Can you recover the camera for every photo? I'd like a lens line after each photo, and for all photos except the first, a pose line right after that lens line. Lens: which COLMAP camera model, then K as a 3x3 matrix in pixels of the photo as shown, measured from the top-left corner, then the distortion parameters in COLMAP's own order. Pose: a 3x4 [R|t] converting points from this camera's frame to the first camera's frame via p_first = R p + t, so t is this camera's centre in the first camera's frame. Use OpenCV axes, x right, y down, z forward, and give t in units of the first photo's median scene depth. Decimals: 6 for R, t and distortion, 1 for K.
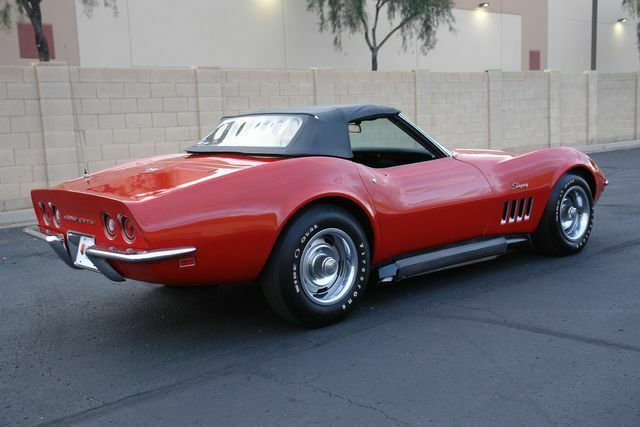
lens RADIAL K [[720.6, 0, 320.0], [0, 720.6, 213.5], [0, 0, 1]] dist [0.010841, 0.005878]
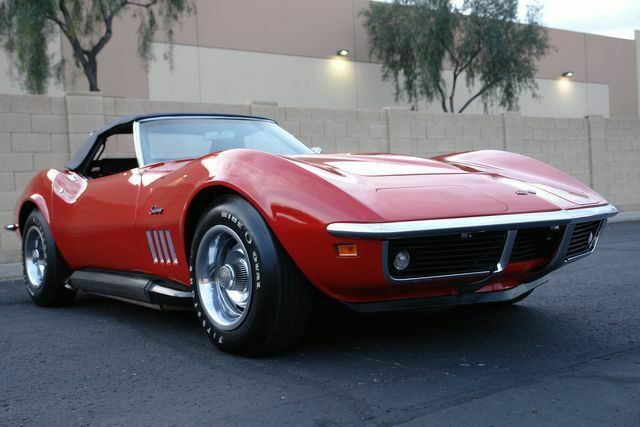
lens RADIAL K [[729.5, 0, 320.0], [0, 729.5, 213.5], [0, 0, 1]] dist [0.004764, 0.029002]
pose [[0.994545, -0.006445, -0.104110, 0.001644], [-0.005476, 0.993488, -0.113808, 0.023214], [0.104166, 0.113757, 0.988033, 0.116654]]
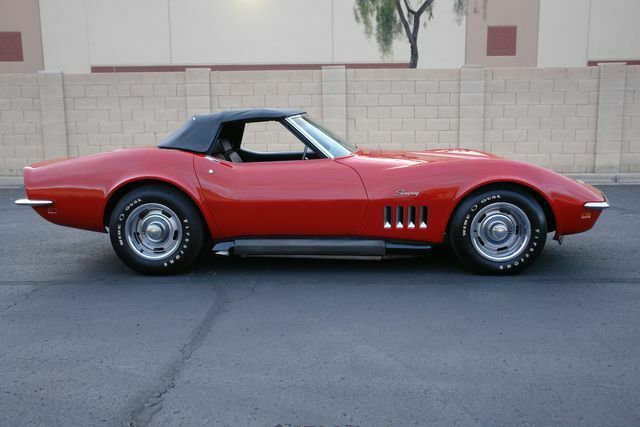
lens RADIAL K [[623.1, 0, 320.0], [0, 623.1, 213.5], [0, 0, 1]] dist [-0.009302, 0.009480]
pose [[0.726654, 0.139785, -0.672632, 0.274896], [-0.110617, 0.990112, 0.086263, -0.025485], [0.678040, 0.011721, 0.734932, 0.098971]]
